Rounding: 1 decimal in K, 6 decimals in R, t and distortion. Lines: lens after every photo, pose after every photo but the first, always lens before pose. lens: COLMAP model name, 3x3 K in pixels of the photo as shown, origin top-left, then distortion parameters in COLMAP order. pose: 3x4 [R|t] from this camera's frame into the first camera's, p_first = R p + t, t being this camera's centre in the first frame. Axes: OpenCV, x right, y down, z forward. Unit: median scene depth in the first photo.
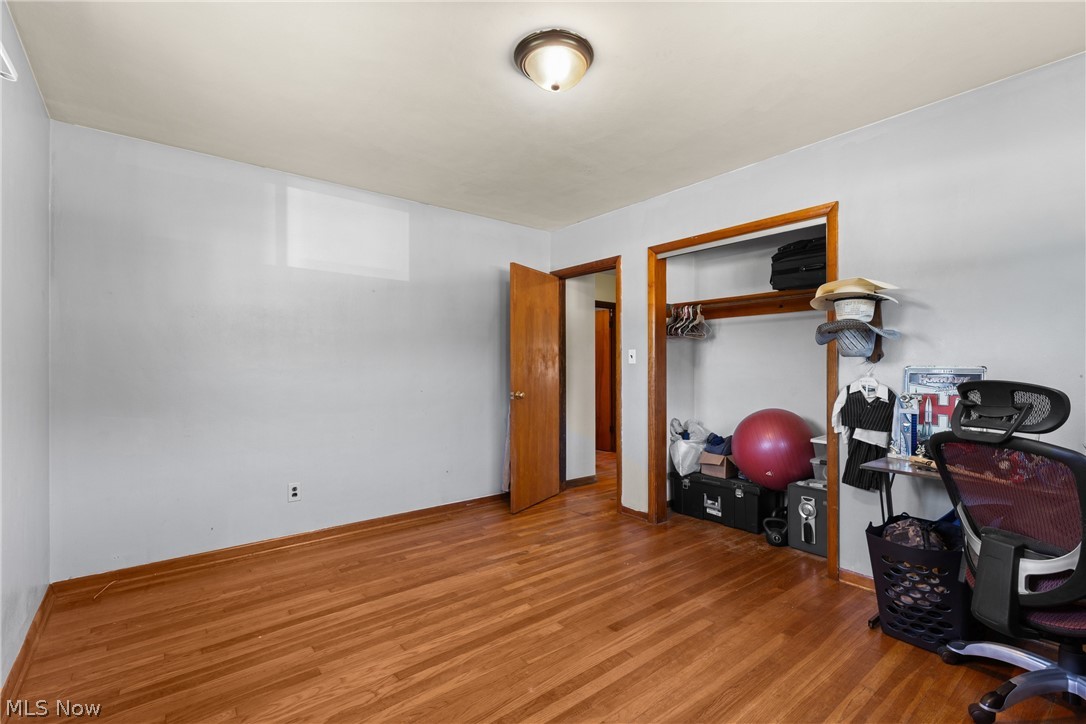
lens RADIAL K [[490.6, 0, 543.7], [0, 490.6, 368.6], [0, 0, 1]] dist [0.003271, 0.000241]
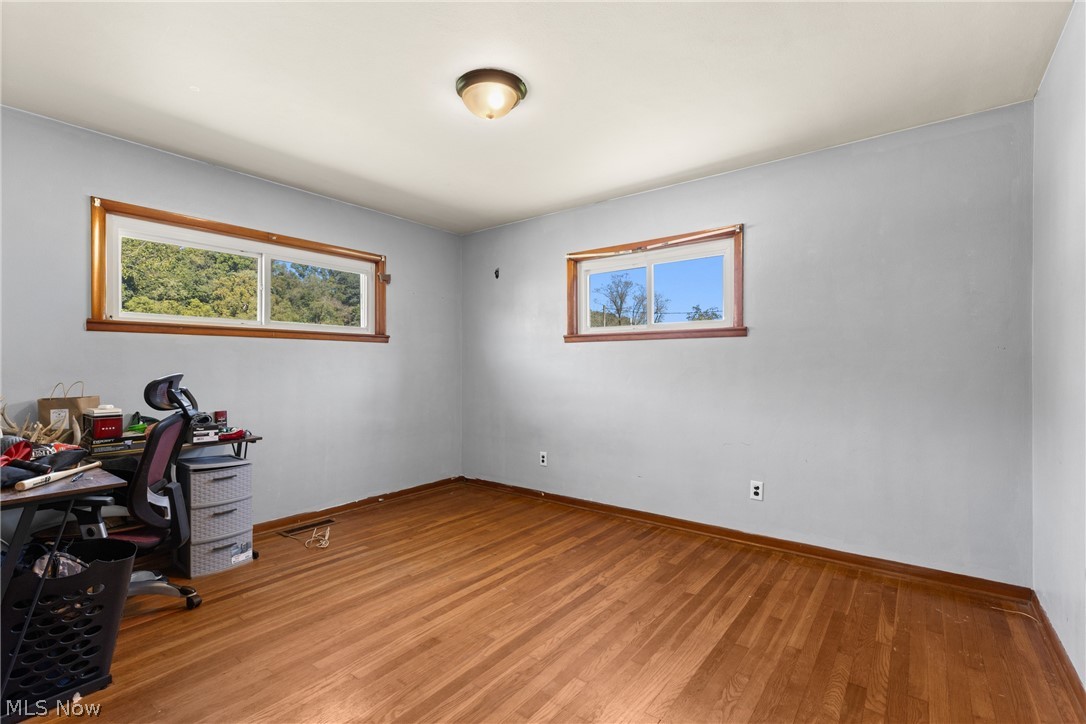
lens RADIAL K [[490.6, 0, 543.7], [0, 490.6, 368.6], [0, 0, 1]] dist [0.003271, 0.000241]
pose [[-0.972757, 0.002545, -0.231812, 0.165777], [0.001866, 0.999993, 0.003149, 0.005701], [0.231818, 0.002631, -0.972756, 2.092386]]
